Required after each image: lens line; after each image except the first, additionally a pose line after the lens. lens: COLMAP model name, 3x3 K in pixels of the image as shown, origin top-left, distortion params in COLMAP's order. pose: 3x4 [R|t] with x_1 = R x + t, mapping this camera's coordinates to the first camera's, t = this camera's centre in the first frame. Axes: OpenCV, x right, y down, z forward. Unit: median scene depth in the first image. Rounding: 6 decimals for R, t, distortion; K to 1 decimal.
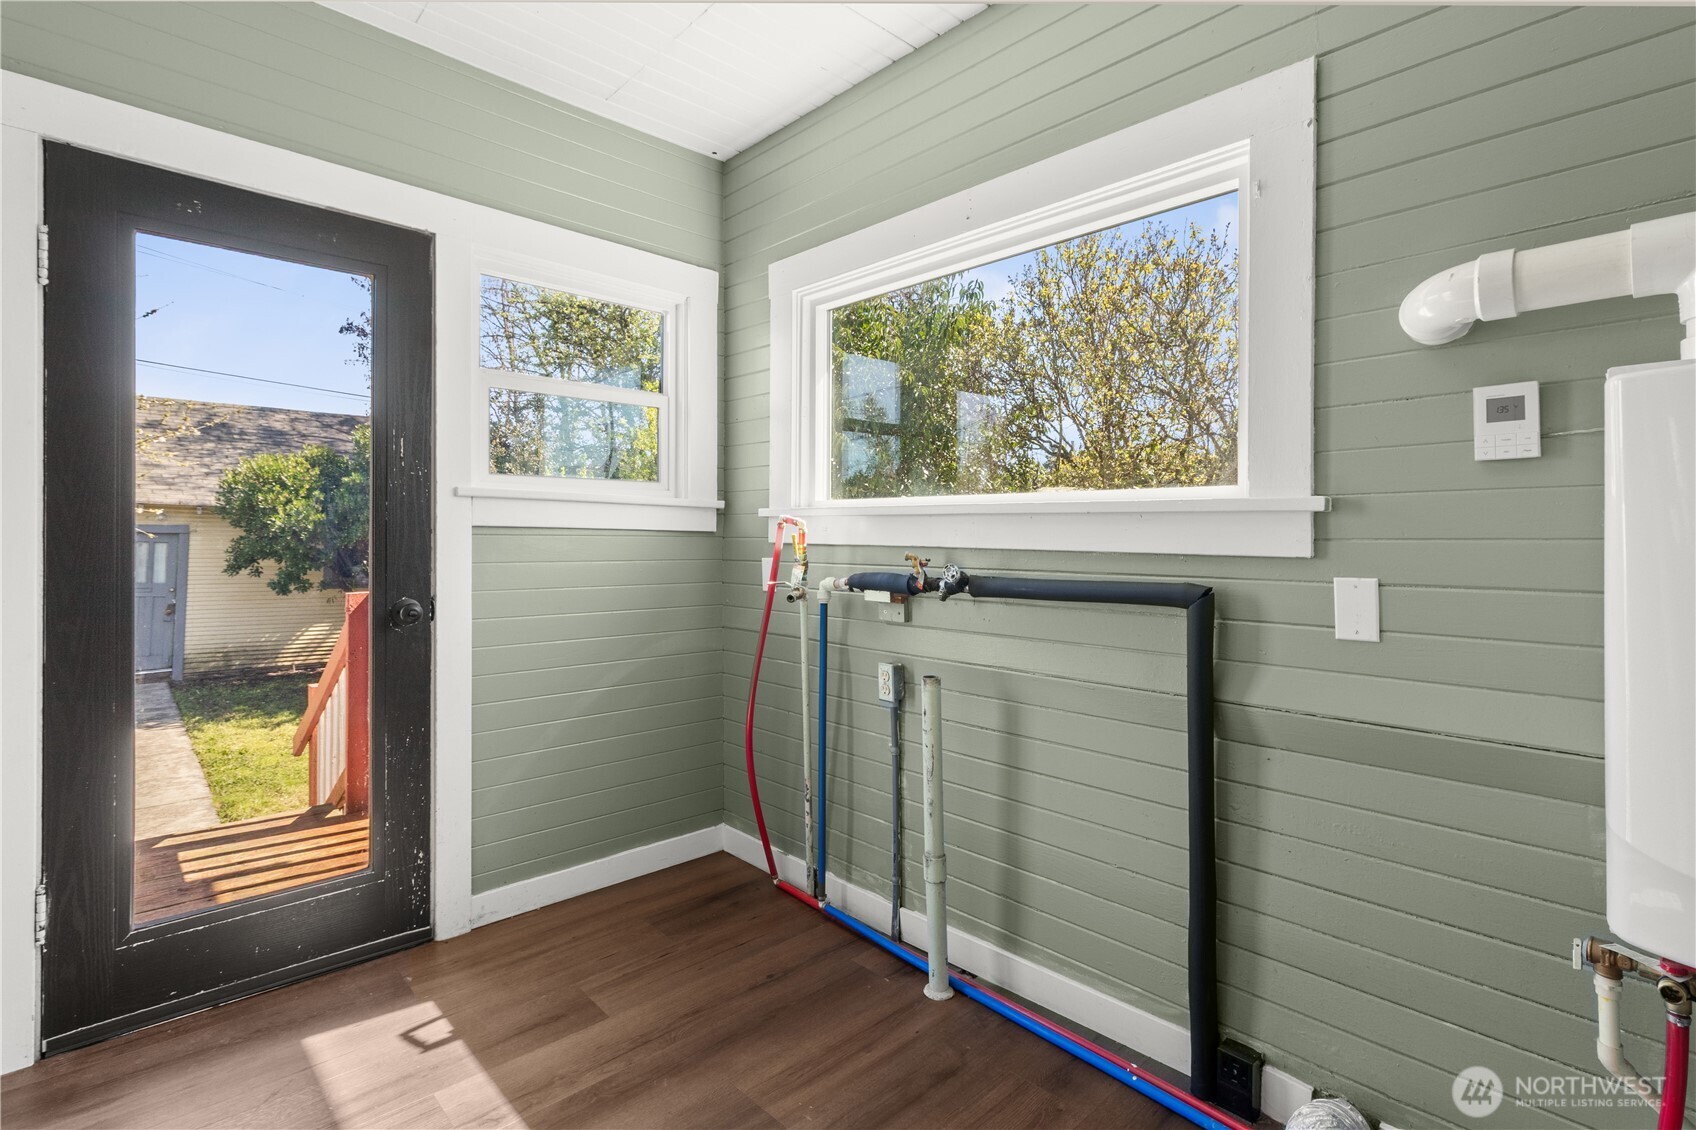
lens RADIAL K [[803.1, 0, 823.3], [0, 803.1, 537.5], [0, 0, 1]] dist [0.002740, 0.000683]
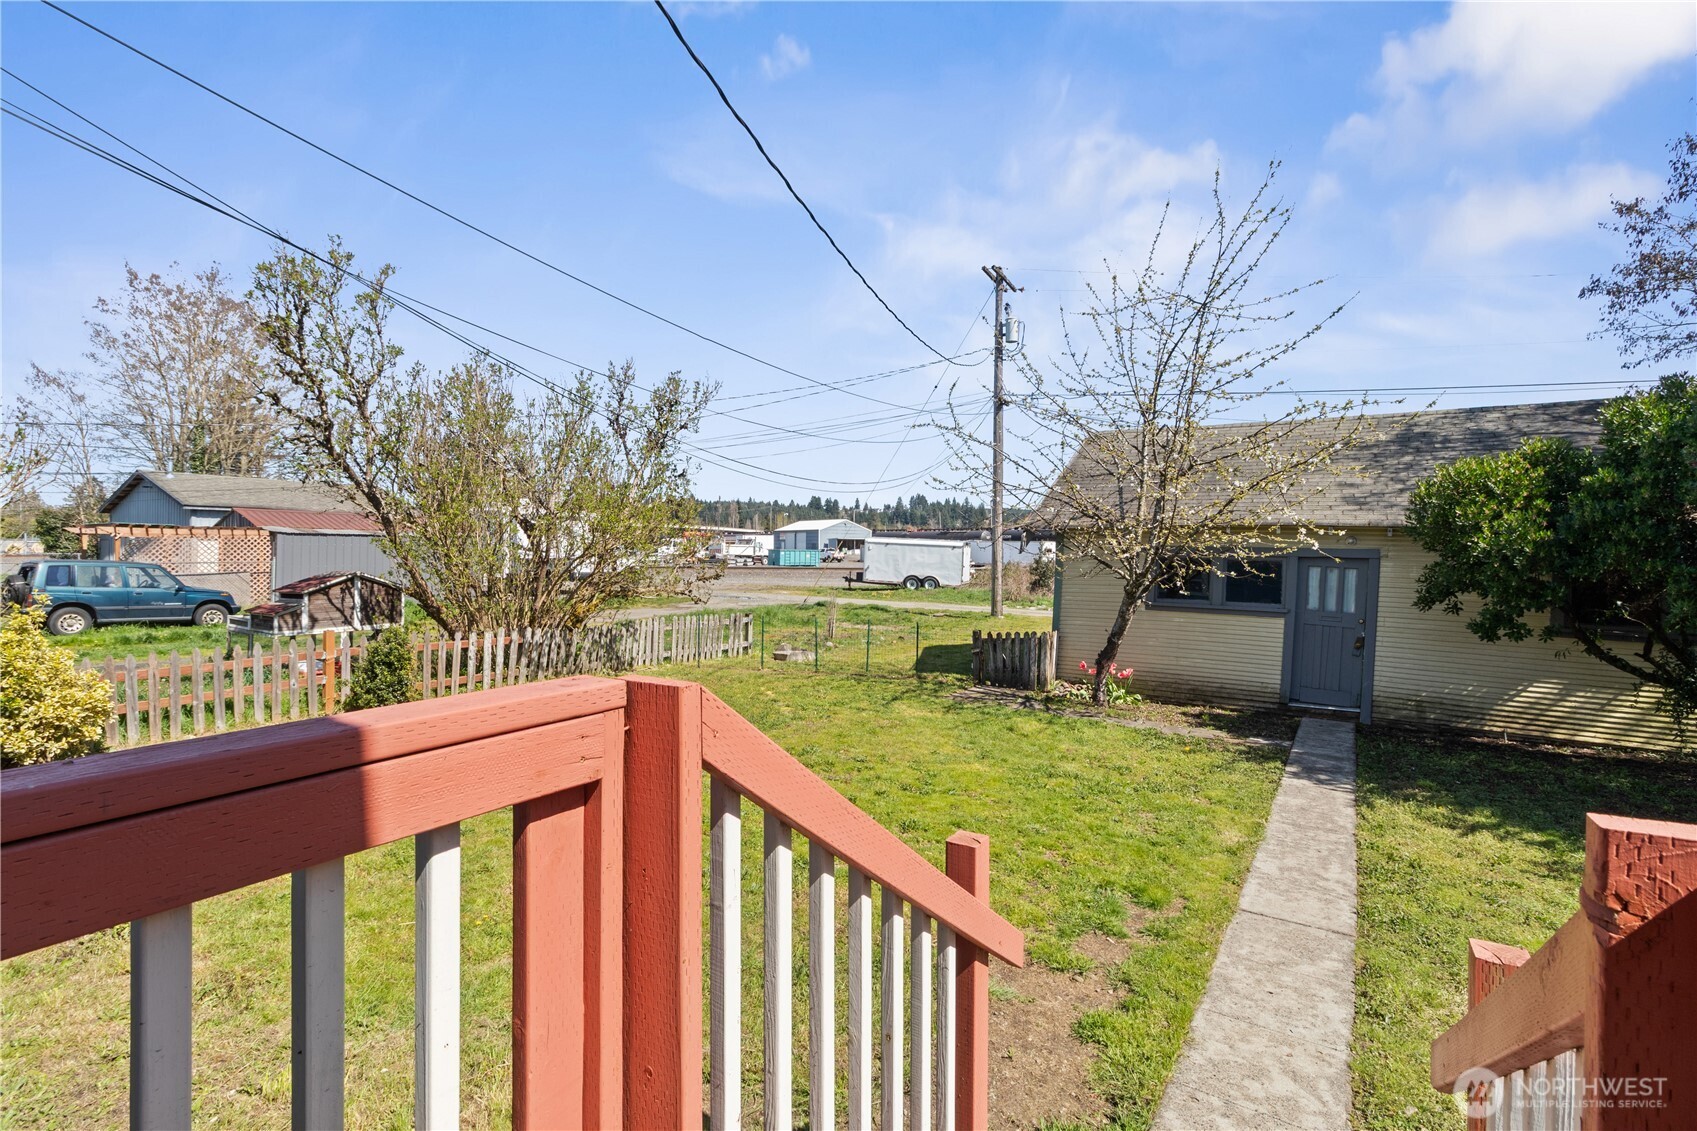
lens RADIAL K [[803.6, 0, 863.1], [0, 803.6, 552.8], [0, 0, 1]] dist [0.002740, 0.000683]
pose [[0.298265, -0.001520, -0.954482, -0.126551], [-0.015565, 0.999858, -0.006456, 0.003194], [0.954356, 0.016782, 0.298199, 0.213752]]
